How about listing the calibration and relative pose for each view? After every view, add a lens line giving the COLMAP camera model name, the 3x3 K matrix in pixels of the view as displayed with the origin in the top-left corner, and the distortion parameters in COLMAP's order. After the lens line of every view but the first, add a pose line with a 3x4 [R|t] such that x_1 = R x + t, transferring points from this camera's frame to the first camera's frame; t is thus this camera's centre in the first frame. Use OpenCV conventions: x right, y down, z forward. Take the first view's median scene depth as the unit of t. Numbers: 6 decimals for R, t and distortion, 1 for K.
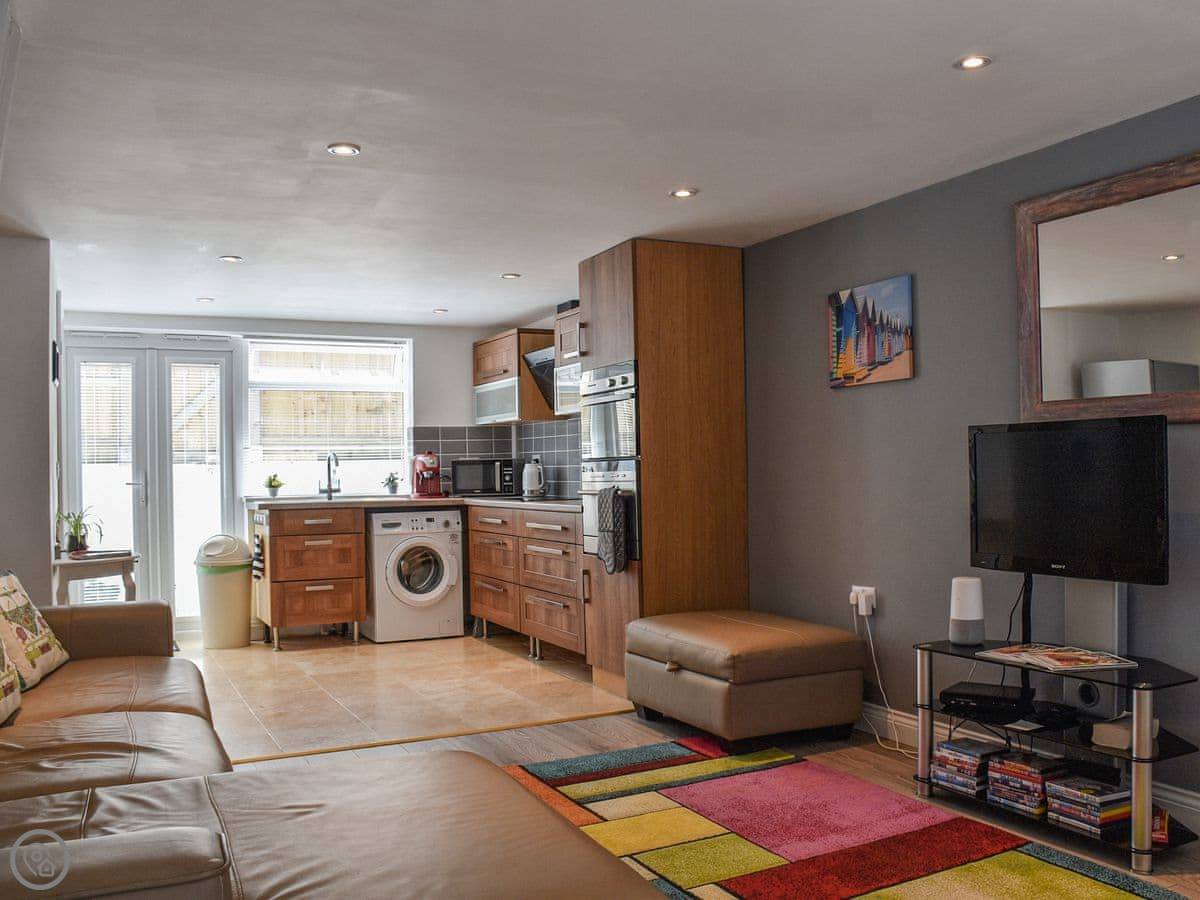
lens RADIAL K [[1060.0, 0, 620.9], [0, 1060.0, 459.0], [0, 0, 1]] dist [-0.141539, 0.085456]
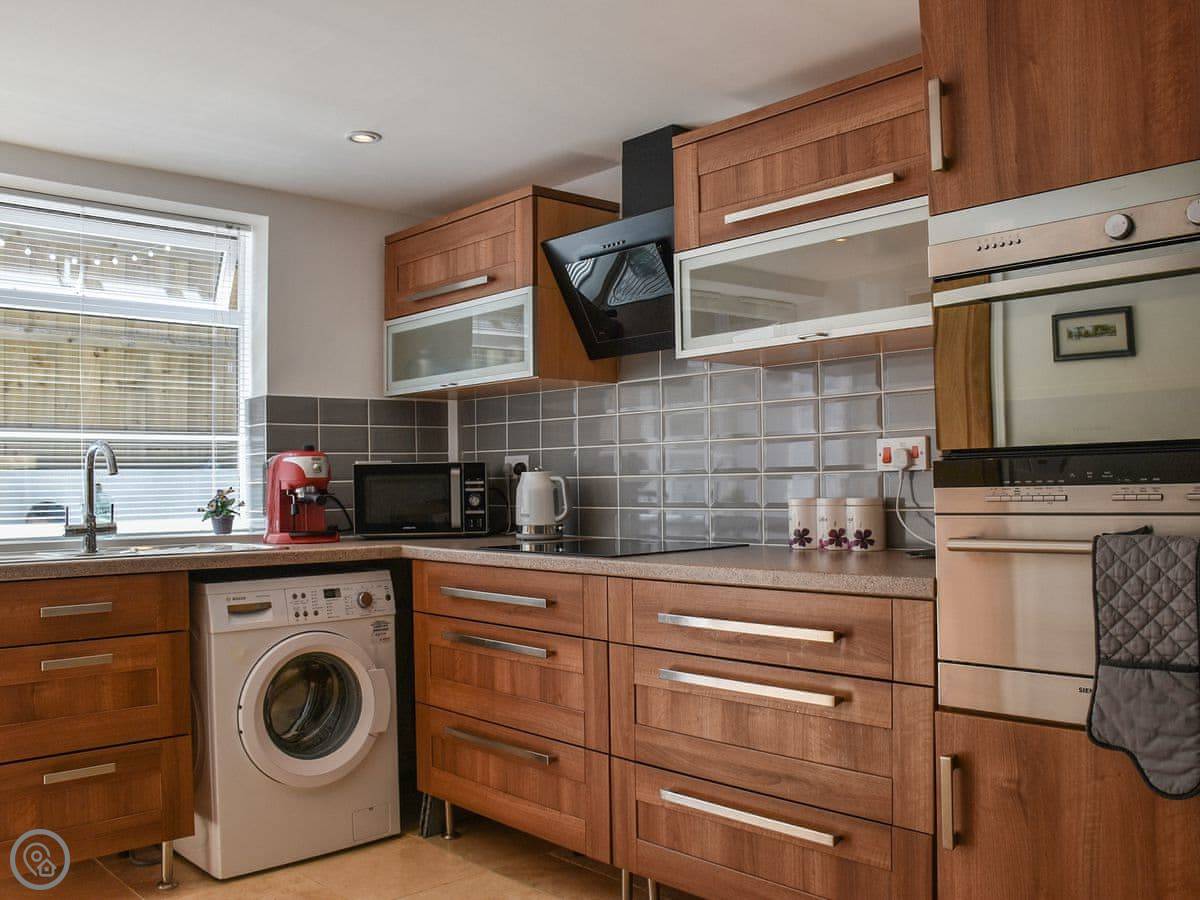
lens RADIAL K [[1060.0, 0, 622.3], [0, 1060.0, 440.4], [0, 0, 1]] dist [-0.141539, 0.085456]
pose [[0.960179, 0.011568, 0.279145, -0.184082], [-0.002170, 0.999421, -0.033955, 0.006604], [-0.279377, 0.031997, 0.959648, 0.520595]]
